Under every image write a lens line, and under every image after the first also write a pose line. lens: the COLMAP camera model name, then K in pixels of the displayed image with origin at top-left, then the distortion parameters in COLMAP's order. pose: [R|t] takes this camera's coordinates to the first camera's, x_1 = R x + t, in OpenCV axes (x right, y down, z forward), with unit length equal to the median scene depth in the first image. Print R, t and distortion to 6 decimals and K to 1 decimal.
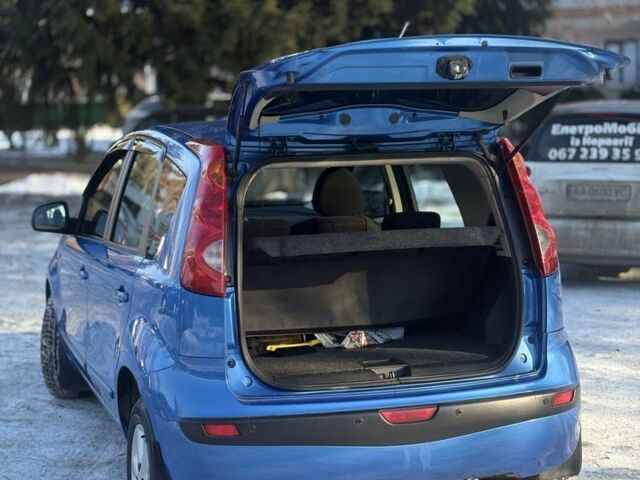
lens RADIAL K [[1272.7, 0, 313.9], [0, 1272.7, 238.9], [0, 0, 1]] dist [0.187449, 0.000000]
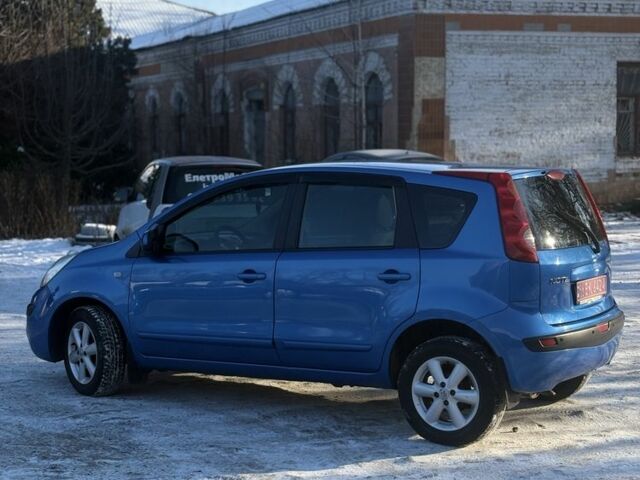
lens RADIAL K [[1272.7, 0, 318.6], [0, 1272.7, 240.0], [0, 0, 1]] dist [0.187449, 0.000000]
pose [[0.757601, -0.036851, 0.651677, -0.842451], [0.068593, 0.997372, -0.023343, 0.021186], [-0.649104, 0.062385, 0.758137, -0.046551]]
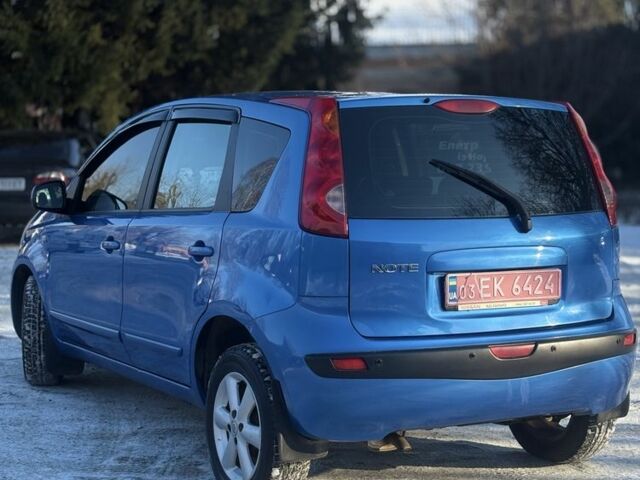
lens RADIAL K [[1272.7, 0, 314.6], [0, 1272.7, 239.3], [0, 0, 1]] dist [0.187449, 0.000000]
pose [[0.981633, 0.002723, 0.190761, -0.182776], [0.005151, 0.999155, -0.040770, 0.054815], [-0.190711, 0.041004, 0.980790, -0.012013]]
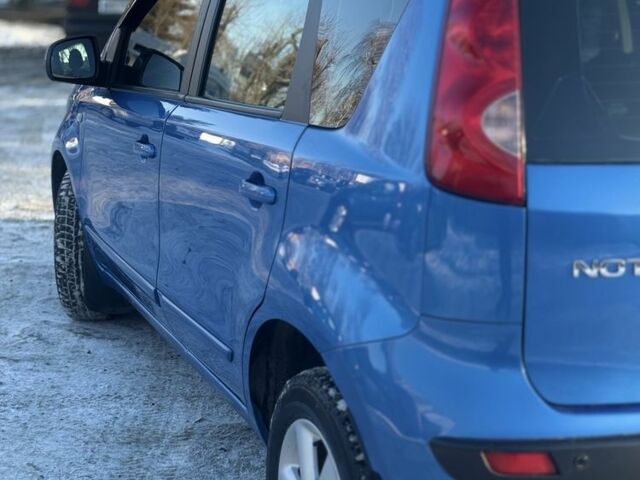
lens RADIAL K [[1272.7, 0, 322.7], [0, 1272.7, 240.3], [0, 0, 1]] dist [0.187449, 0.000000]
pose [[0.998017, -0.000202, 0.062952, -0.112703], [-0.006563, 0.994212, 0.107238, 0.003393], [-0.062609, -0.107438, 0.992238, 0.307190]]
